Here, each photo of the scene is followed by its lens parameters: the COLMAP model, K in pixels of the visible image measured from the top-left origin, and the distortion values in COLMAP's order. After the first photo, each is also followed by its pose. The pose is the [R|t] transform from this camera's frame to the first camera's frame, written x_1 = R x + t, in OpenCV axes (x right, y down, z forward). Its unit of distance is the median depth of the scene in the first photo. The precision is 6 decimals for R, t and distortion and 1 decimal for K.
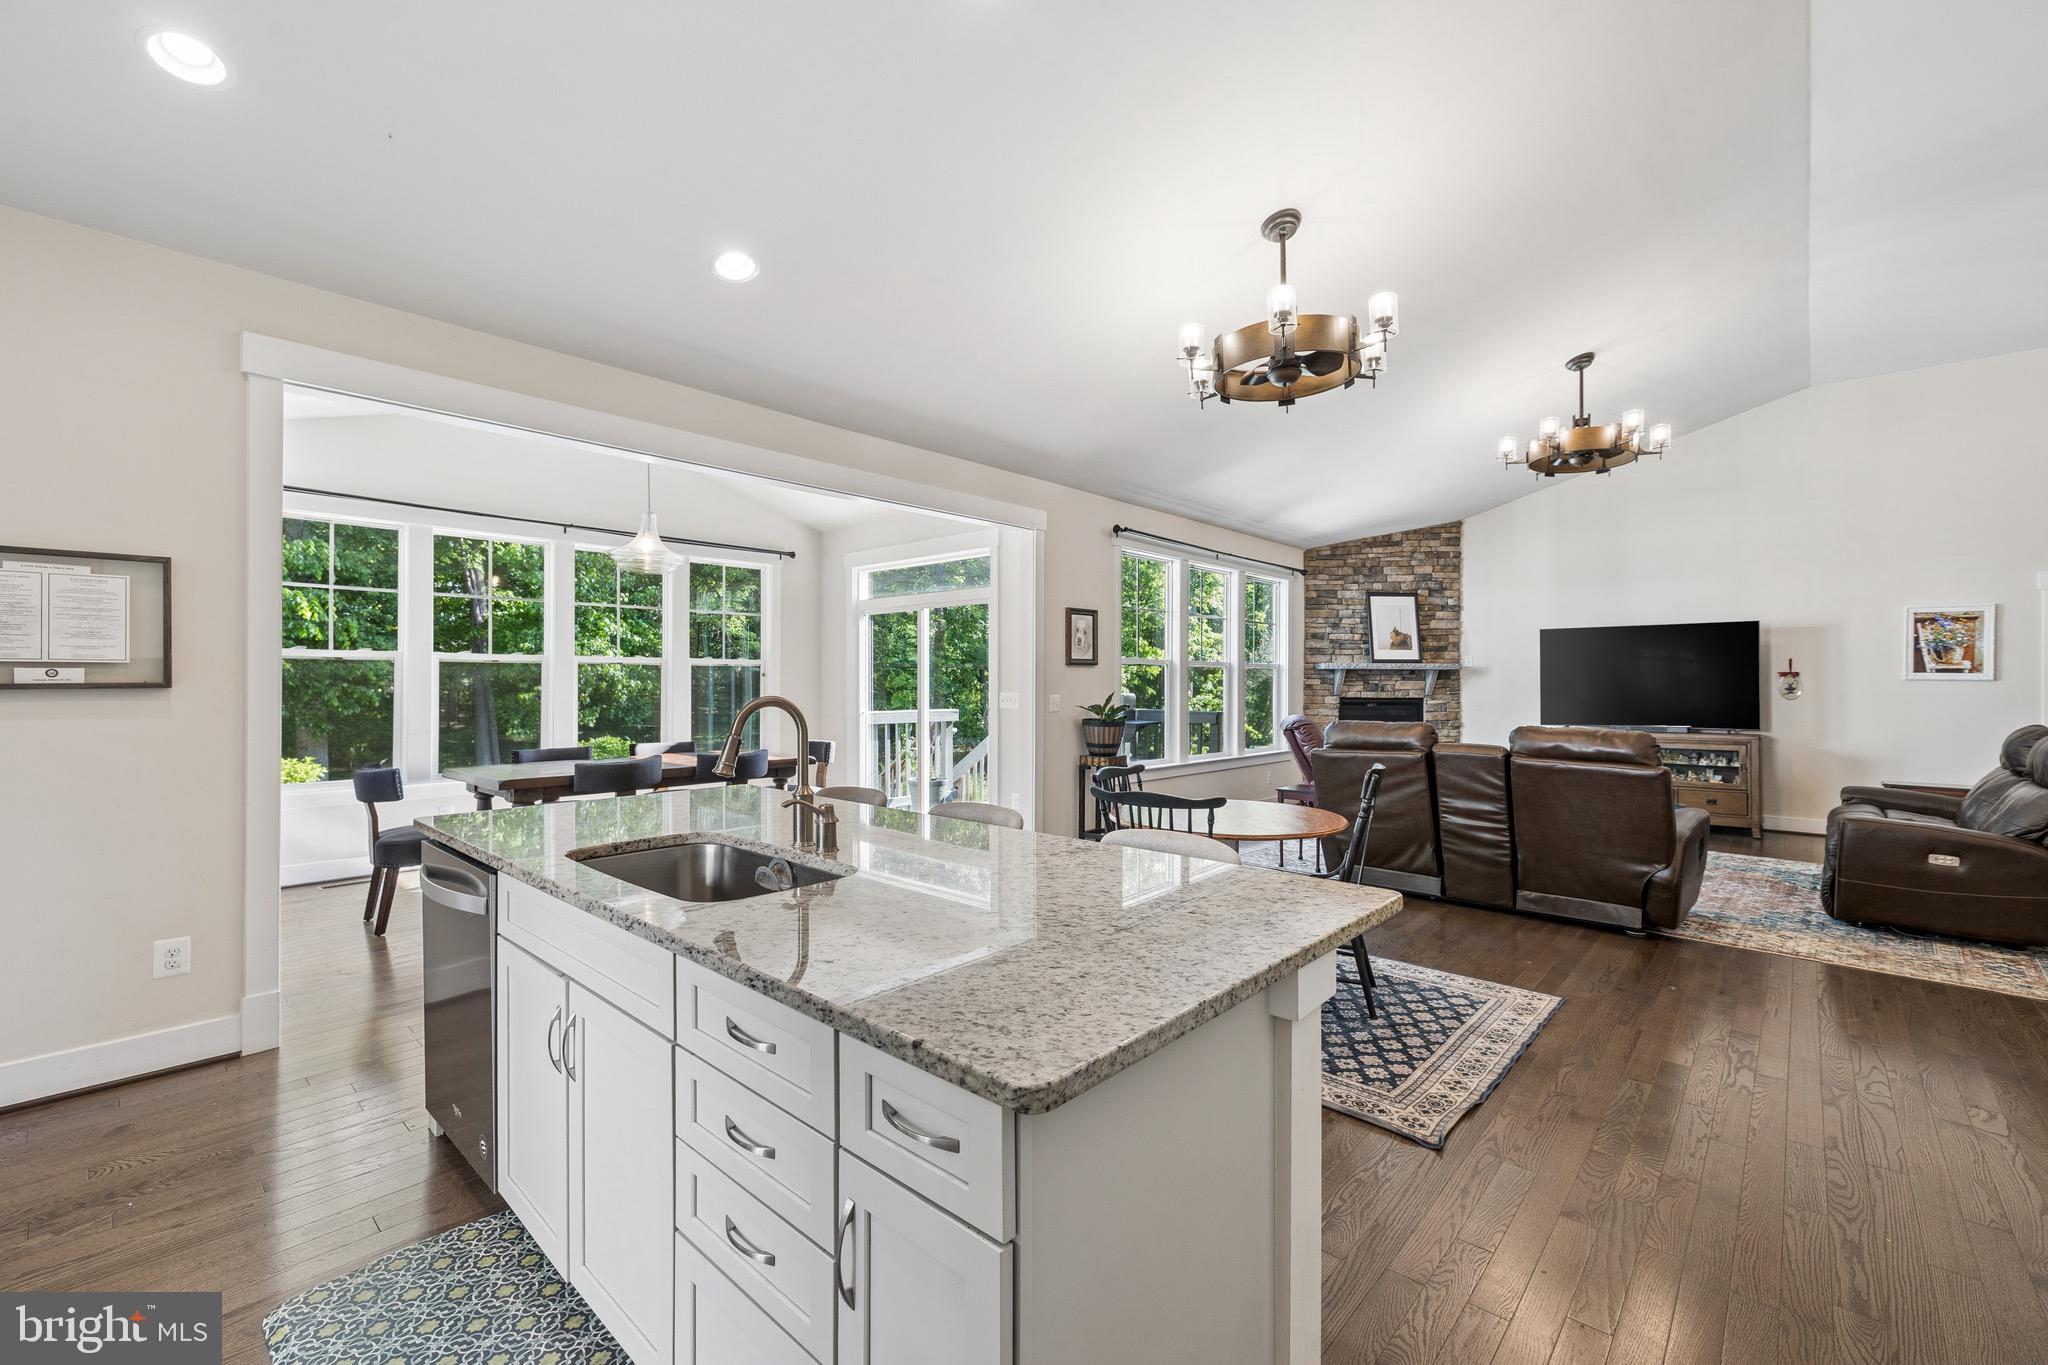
lens RADIAL K [[860.6, 0, 1033.1], [0, 860.6, 676.9], [0, 0, 1]] dist [0.004306, 0.000114]
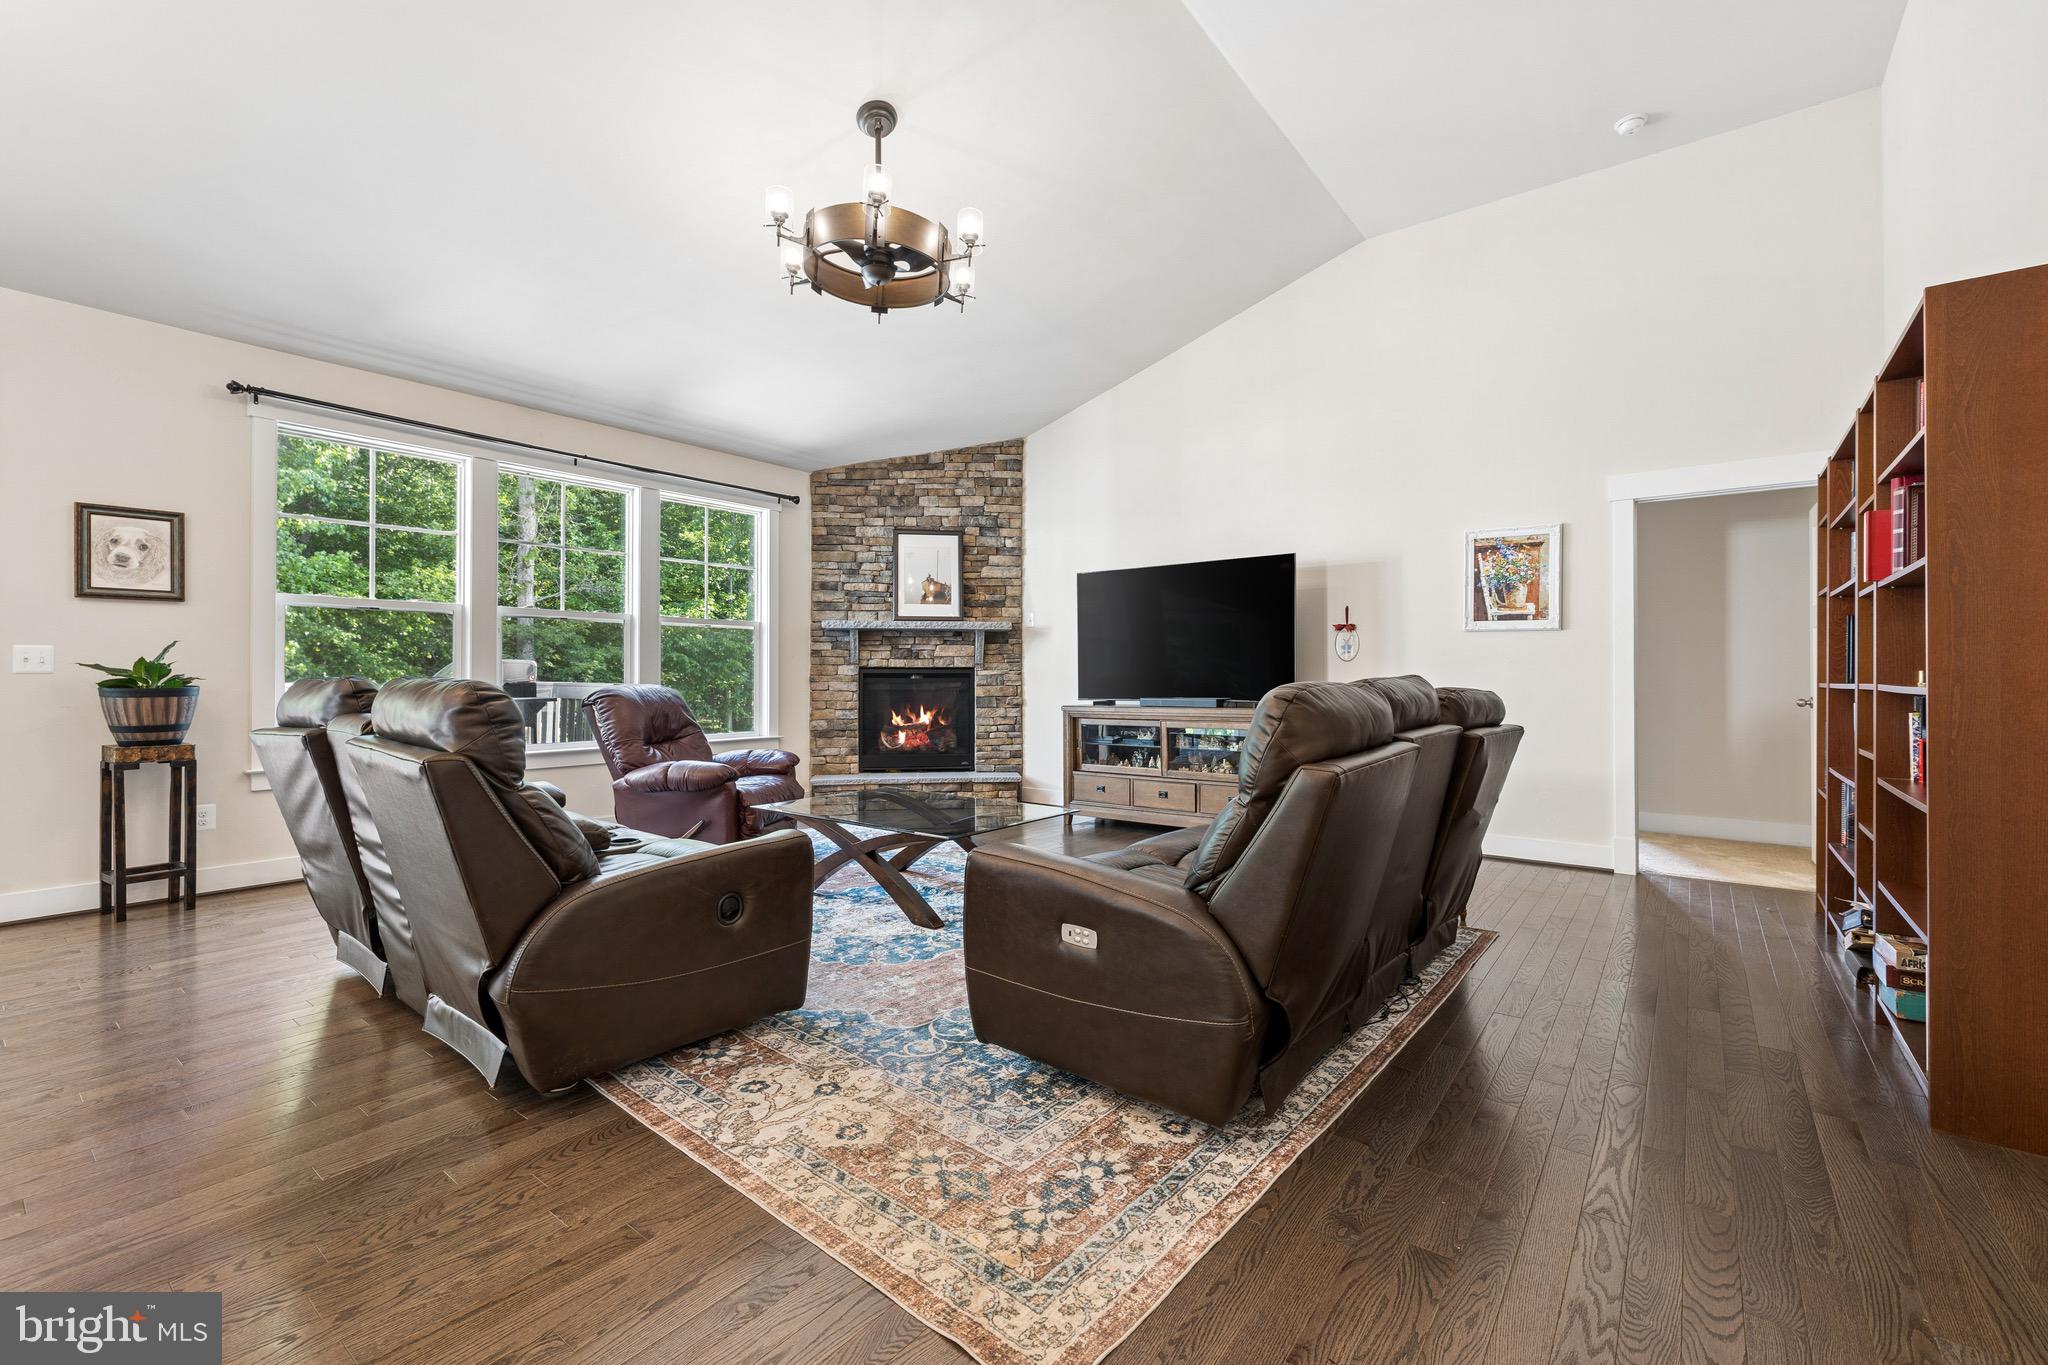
lens RADIAL K [[851.0, 0, 1031.7], [0, 851.0, 670.5], [0, 0, 1]] dist [-0.002773, 0.000438]
pose [[0.997454, -0.002469, 0.071264, 0.498780], [0.002377, 0.999996, 0.001382, 0.028983], [-0.071267, -0.001209, 0.997457, 0.261271]]
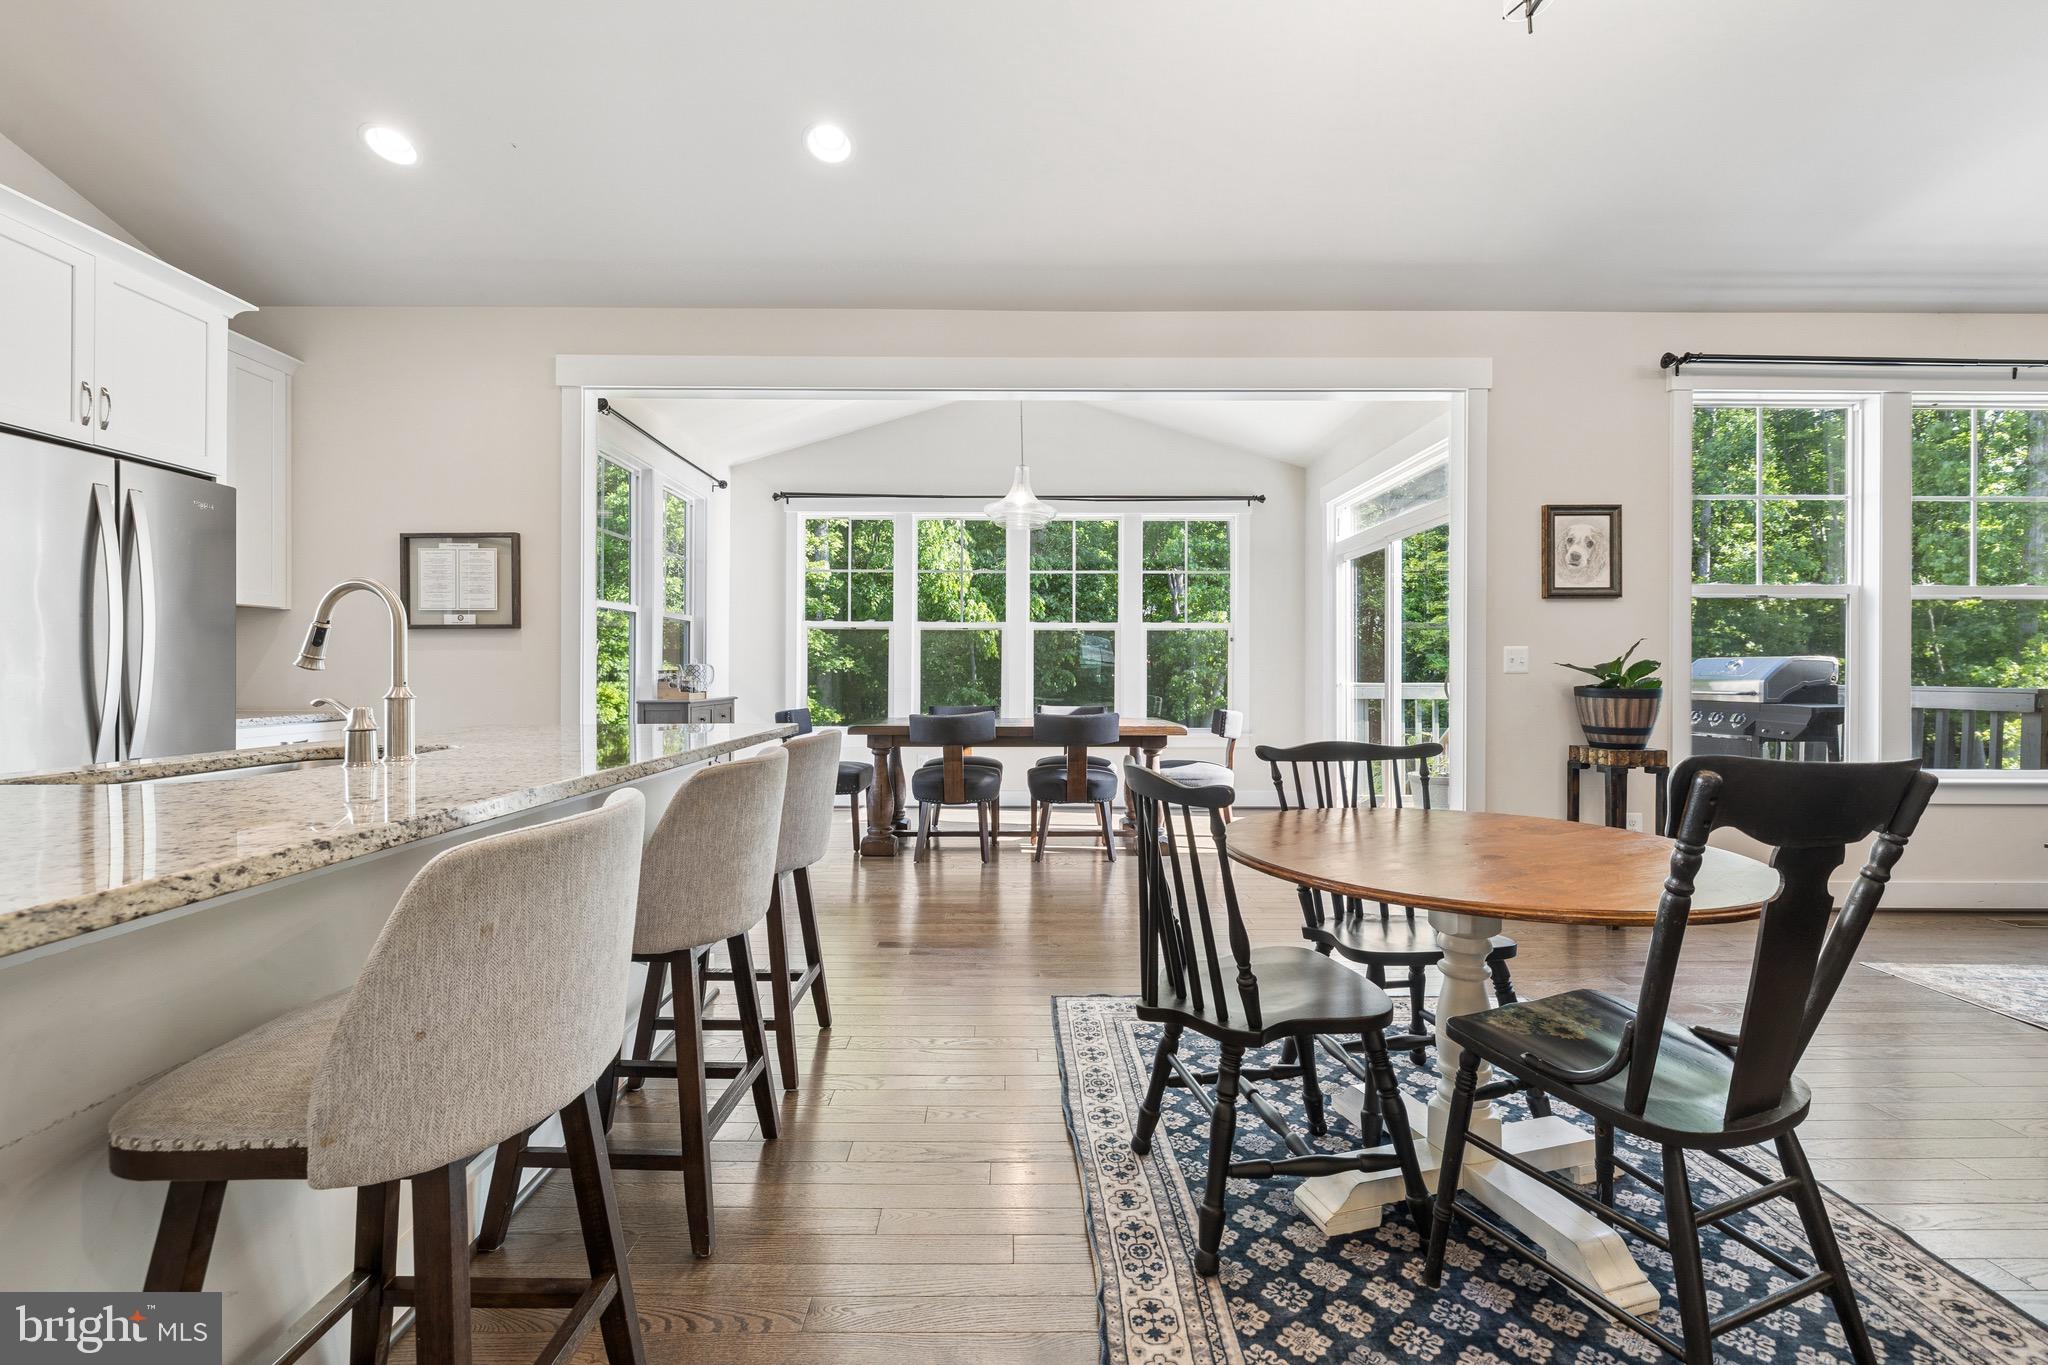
lens RADIAL K [[869.7, 0, 1015.0], [0, 869.7, 673.1], [0, 0, 1]] dist [0.001767, 0.000295]
pose [[0.672379, -0.001769, -0.740205, 0.183741], [0.003313, 0.999994, 0.000620, 0.028522], [0.740200, -0.002870, 0.672381, 0.219379]]
